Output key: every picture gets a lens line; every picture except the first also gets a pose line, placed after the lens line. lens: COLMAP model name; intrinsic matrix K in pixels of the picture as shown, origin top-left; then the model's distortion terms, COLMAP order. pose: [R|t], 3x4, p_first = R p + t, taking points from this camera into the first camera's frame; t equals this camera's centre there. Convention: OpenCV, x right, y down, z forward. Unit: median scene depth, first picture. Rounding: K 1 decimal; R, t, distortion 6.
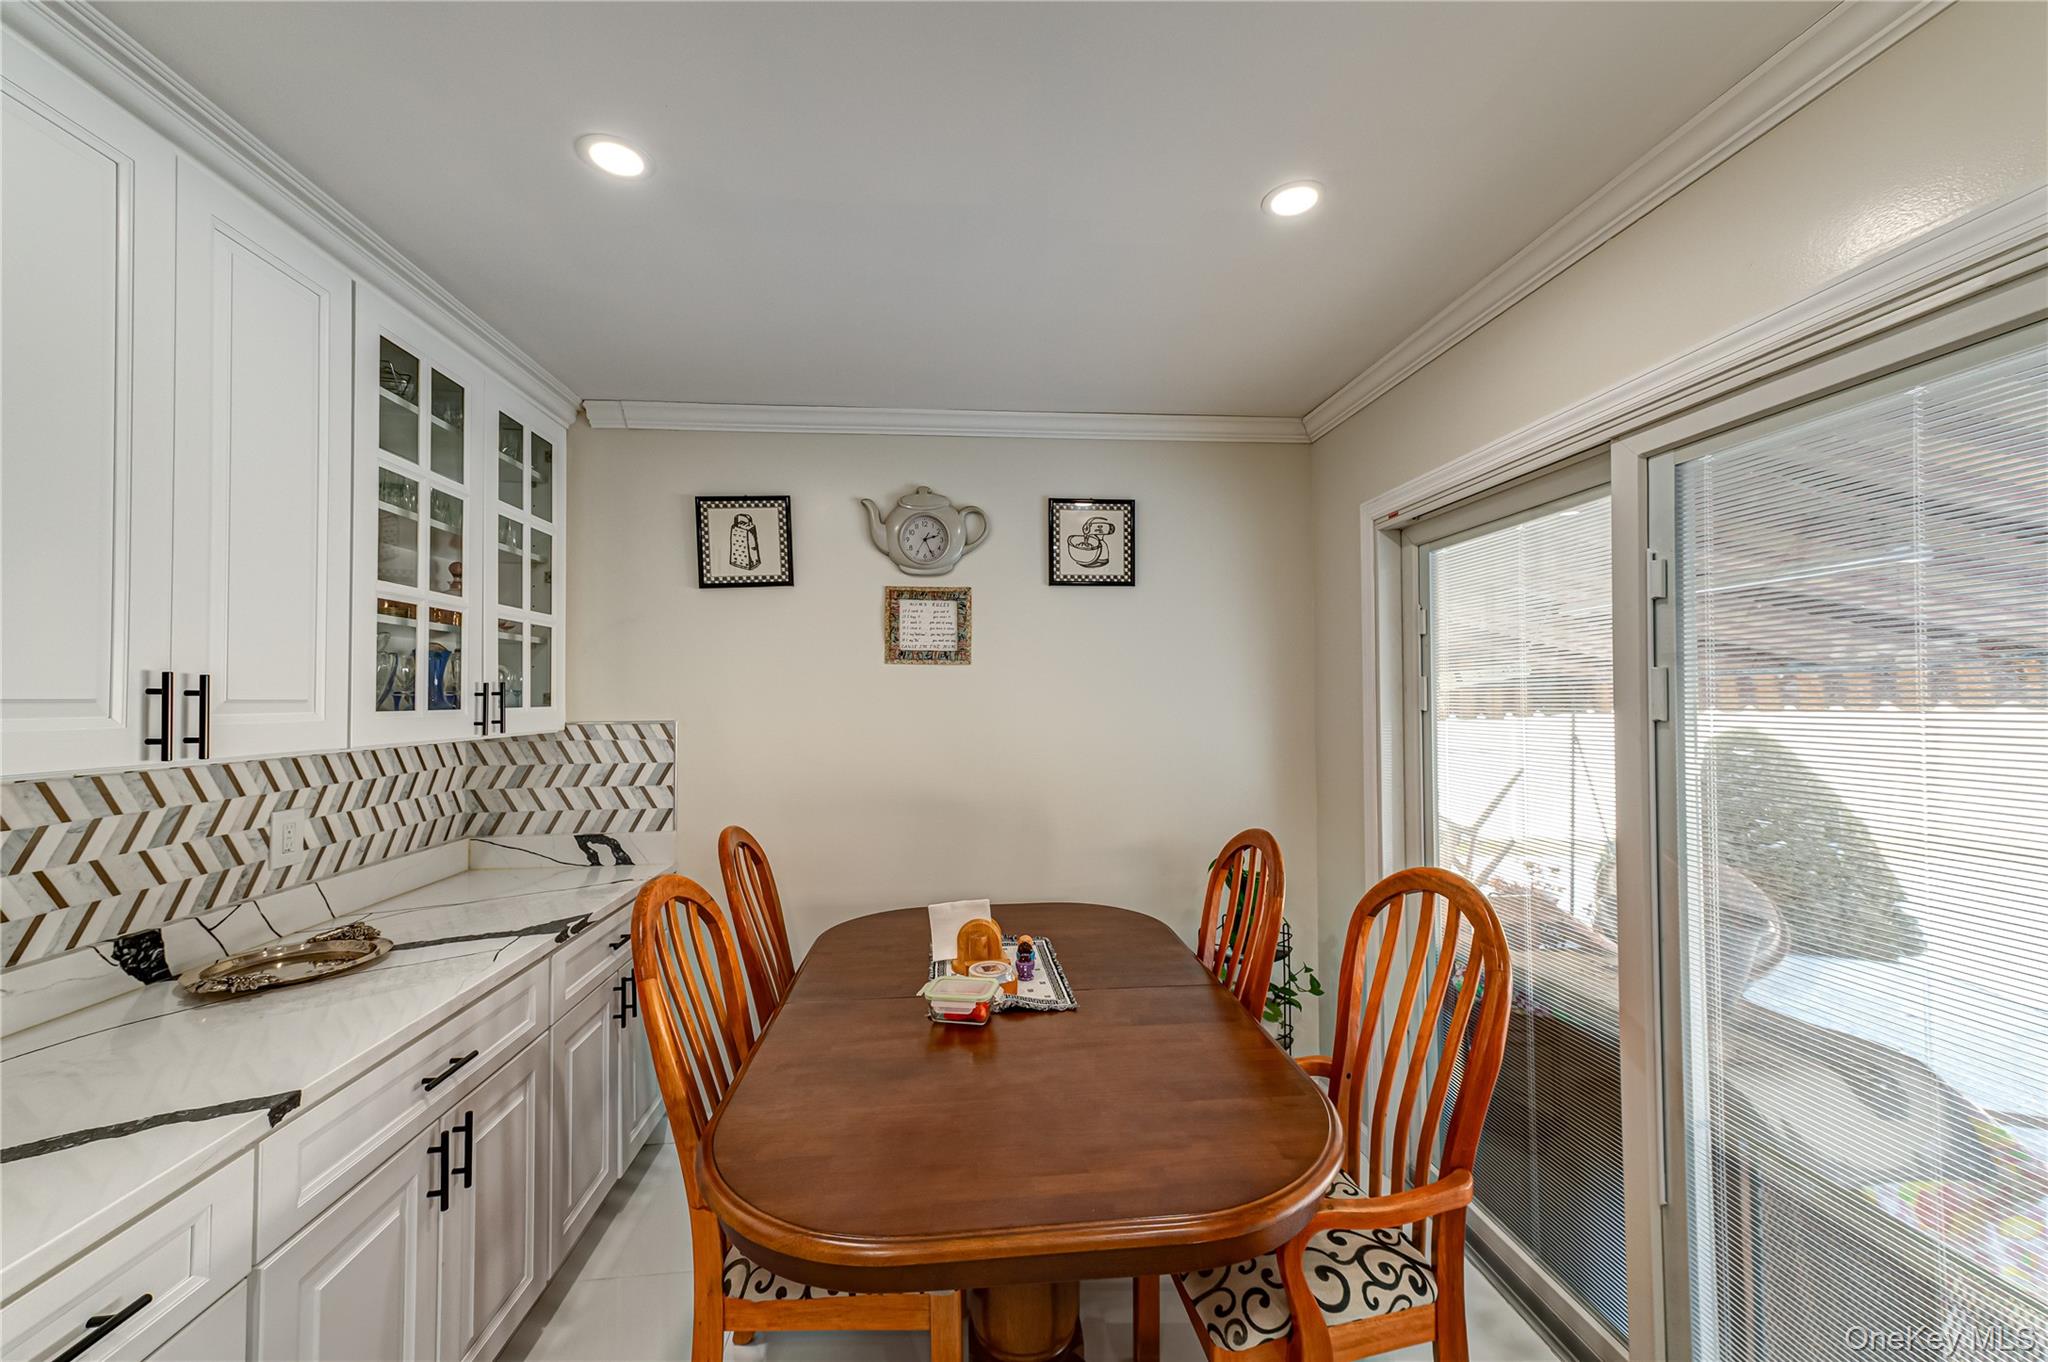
lens RADIAL K [[789.7, 0, 1033.2], [0, 789.7, 689.1], [0, 0, 1]] dist [0.012672, -0.000244]
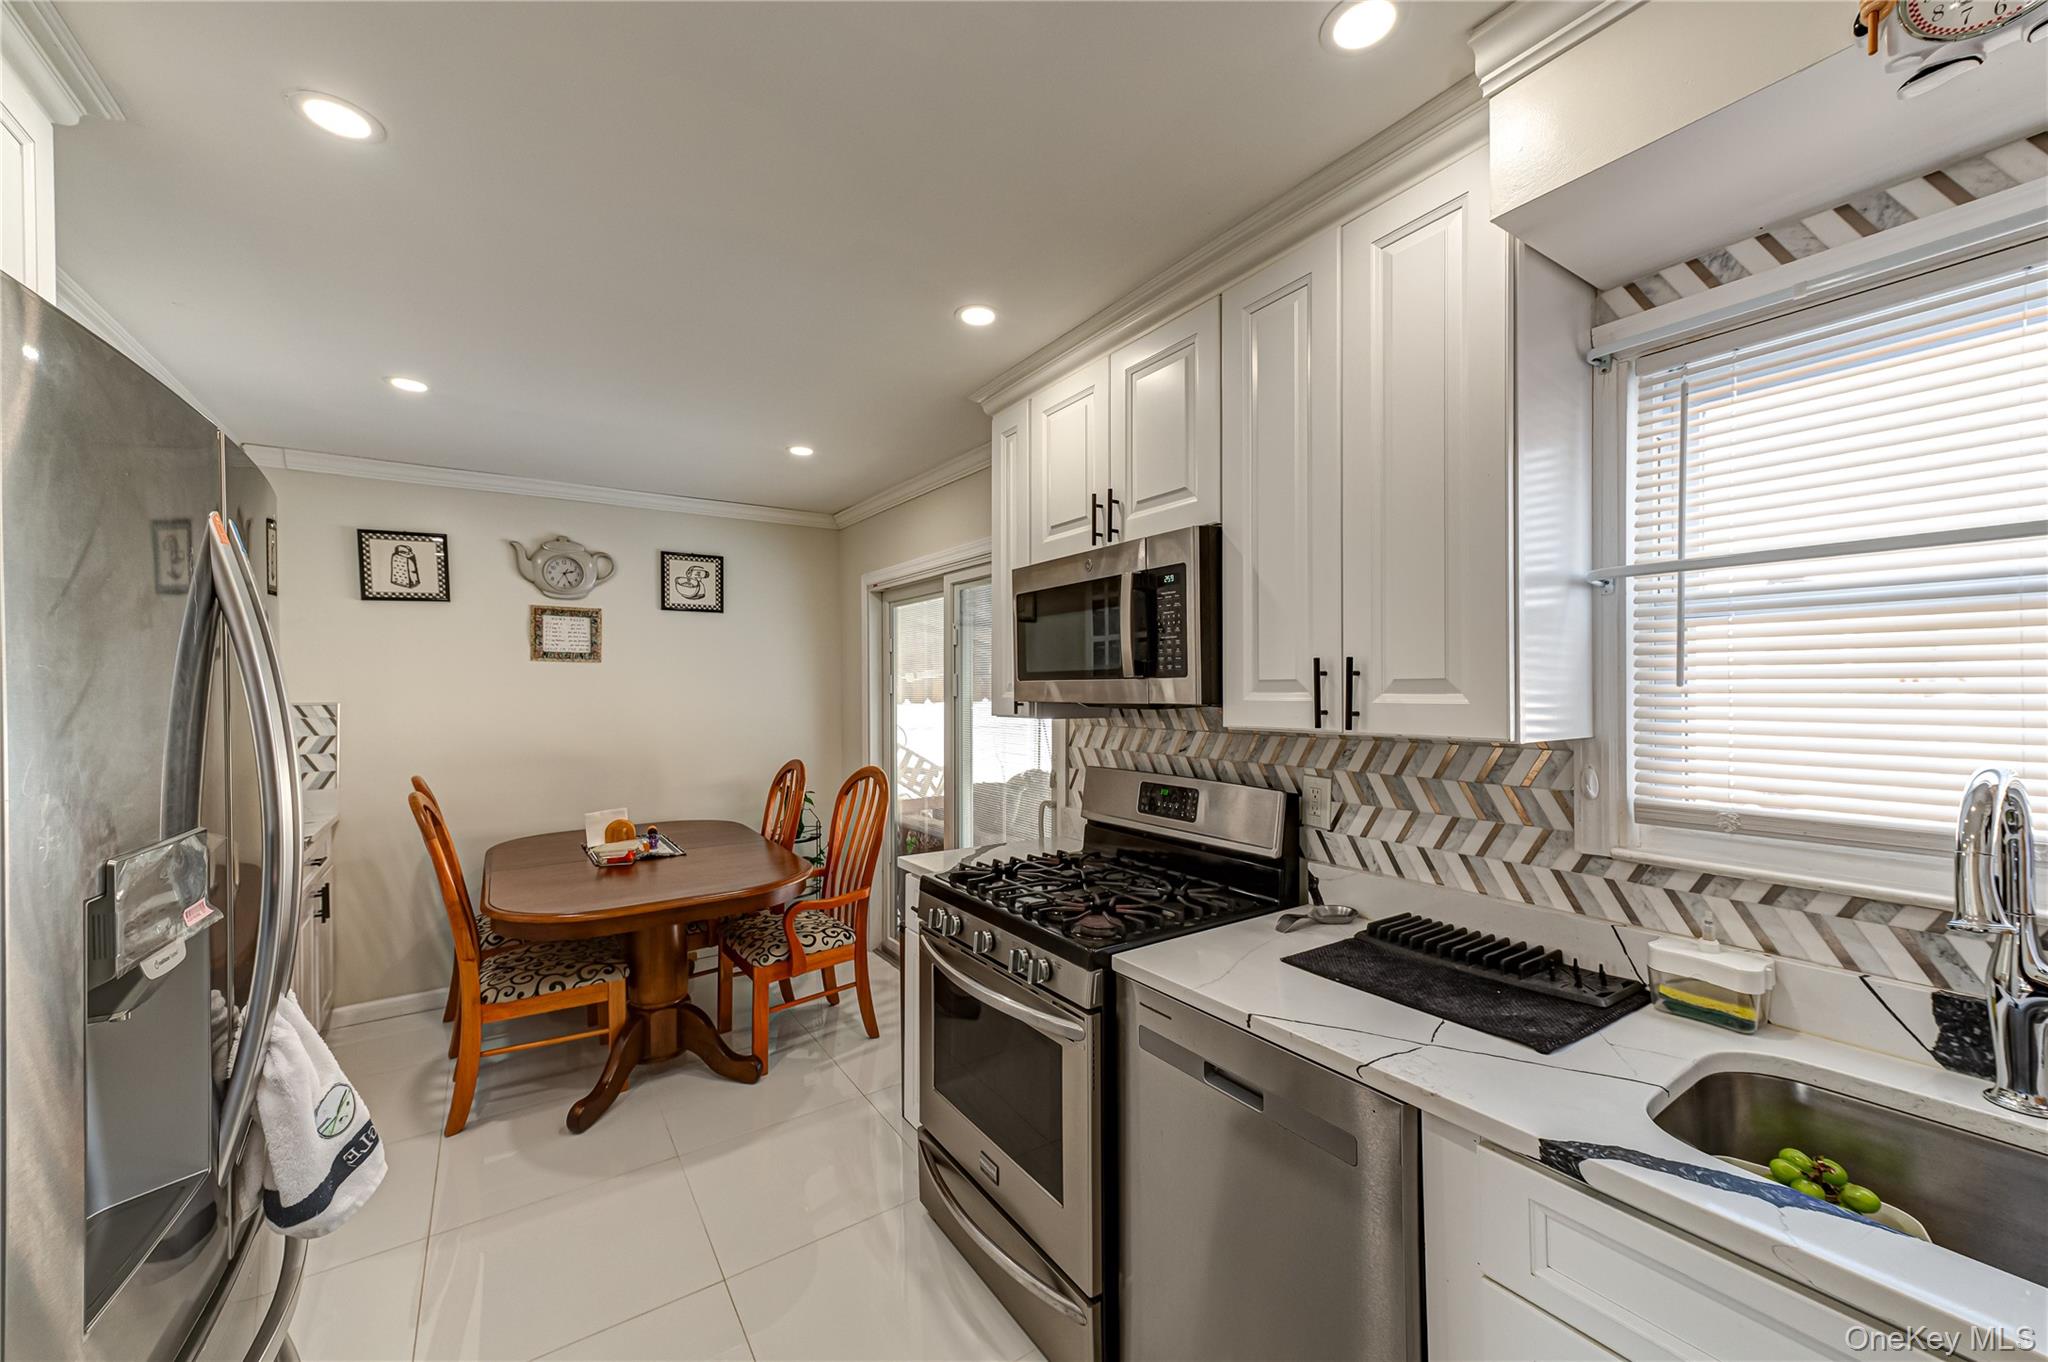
lens RADIAL K [[789.7, 0, 1033.2], [0, 789.7, 689.1], [0, 0, 1]] dist [0.012672, -0.000244]
pose [[0.880983, 0.001097, 0.473146, -0.070475], [-0.008370, 0.999877, 0.013267, -0.008618], [-0.473073, -0.015648, 0.880884, -0.662476]]
